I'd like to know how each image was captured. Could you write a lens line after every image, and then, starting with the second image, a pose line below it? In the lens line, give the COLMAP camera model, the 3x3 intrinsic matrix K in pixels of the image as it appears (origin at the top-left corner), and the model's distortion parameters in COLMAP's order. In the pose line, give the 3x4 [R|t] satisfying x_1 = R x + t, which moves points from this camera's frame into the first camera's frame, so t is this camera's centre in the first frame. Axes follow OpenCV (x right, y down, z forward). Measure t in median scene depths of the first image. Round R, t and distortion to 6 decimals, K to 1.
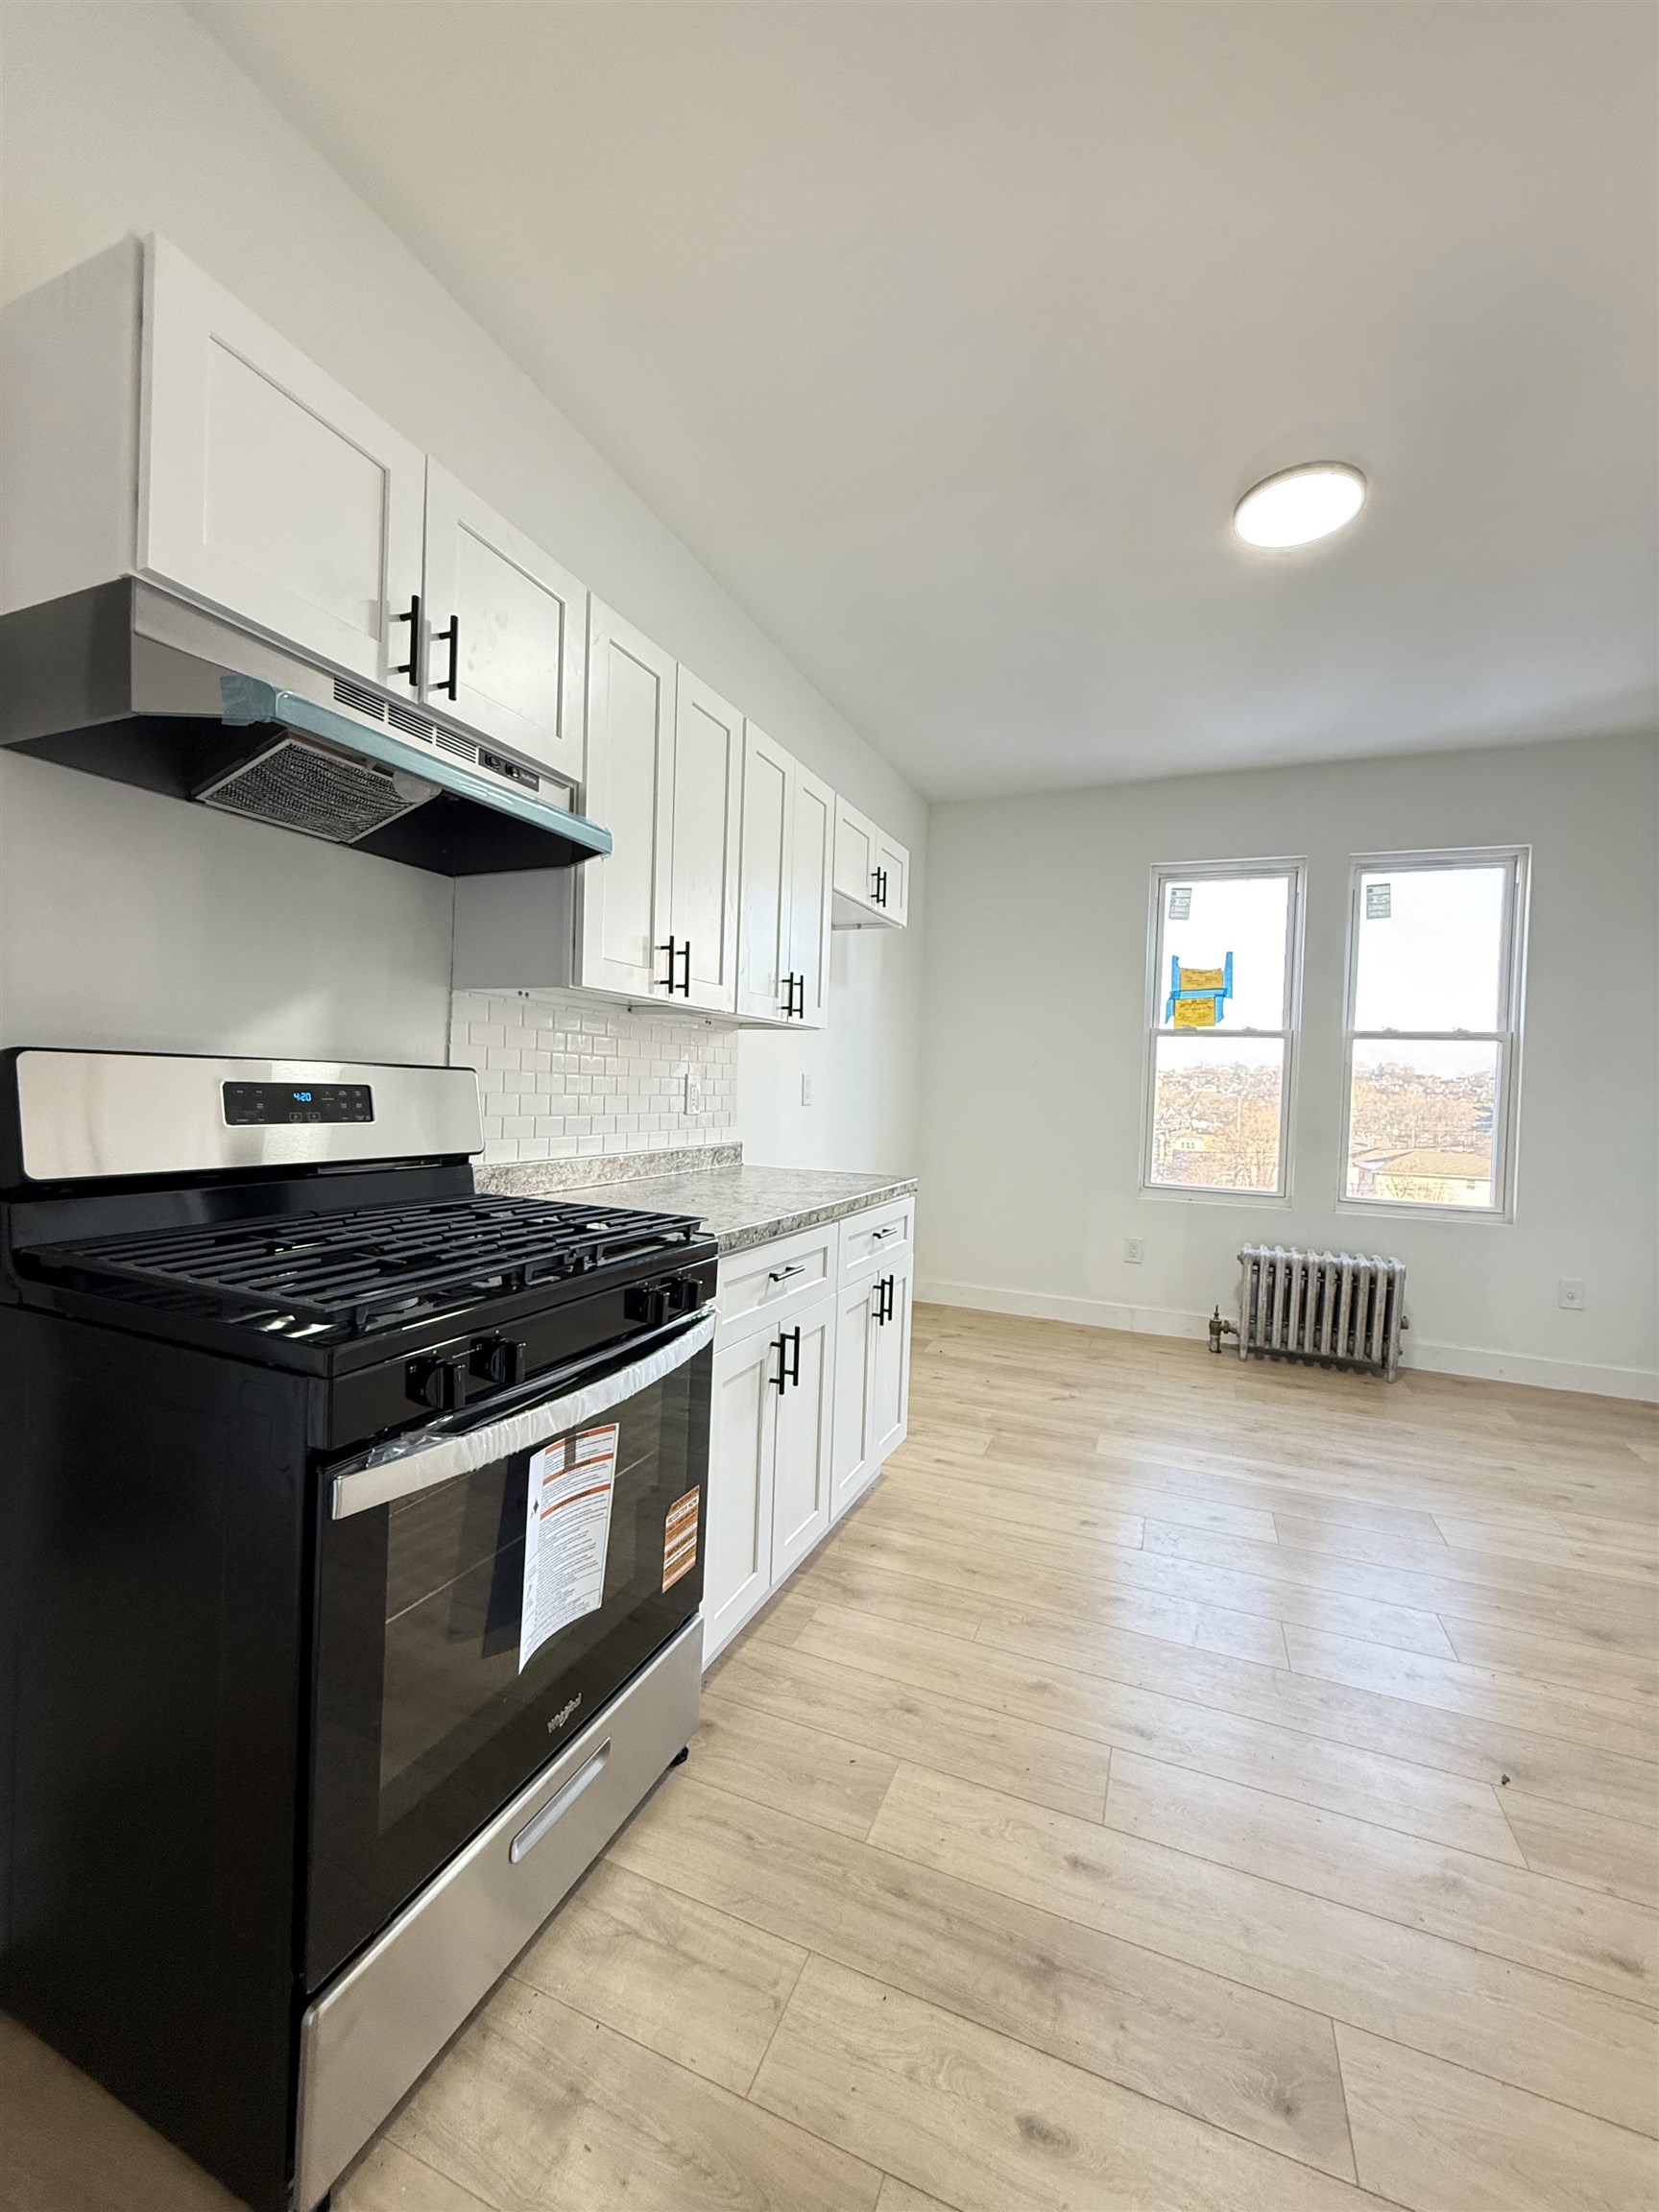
lens RADIAL K [[873.4, 0, 849.5], [0, 873.4, 1104.8], [0, 0, 1]] dist [0.000172, -0.000004]
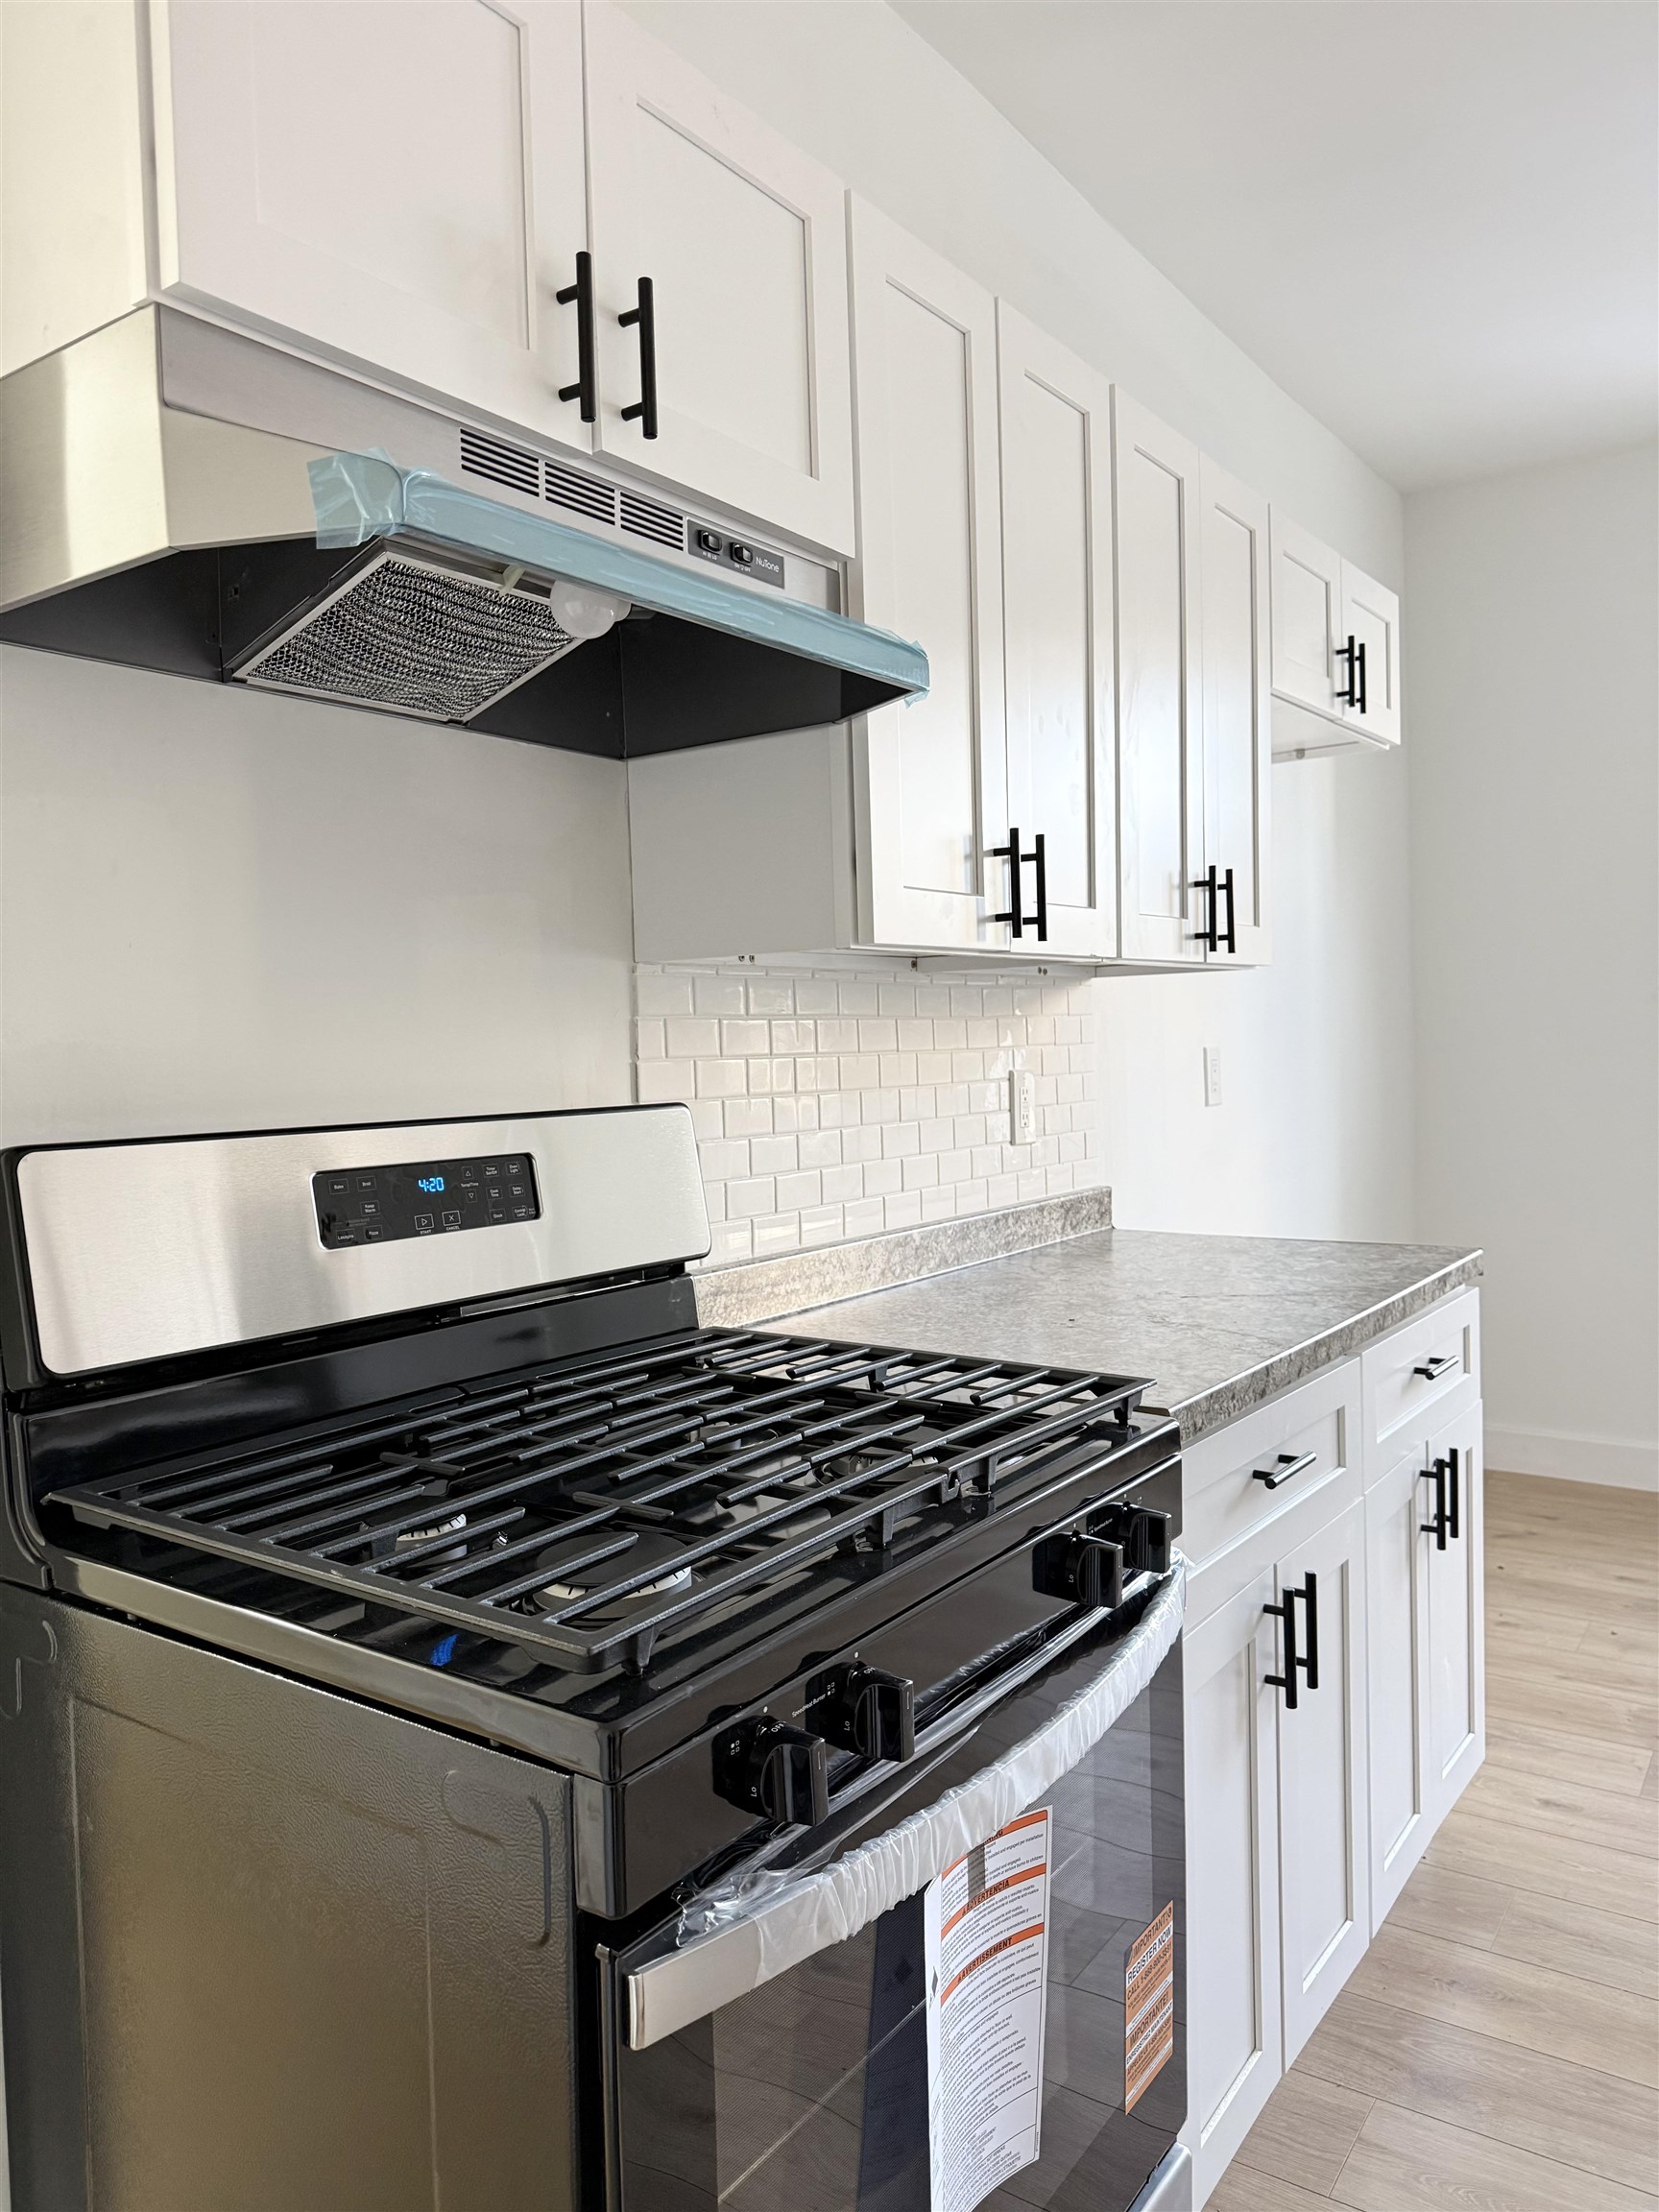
lens RADIAL K [[1546.7, 0, 829.5], [0, 1546.7, 1106.0], [0, 0, 1]] dist [0.005080, -0.005483]
pose [[0.971929, -0.053148, -0.229193, -0.121462], [0.057543, 0.998264, 0.012530, -0.047997], [0.228129, -0.025367, 0.973300, 0.073021]]
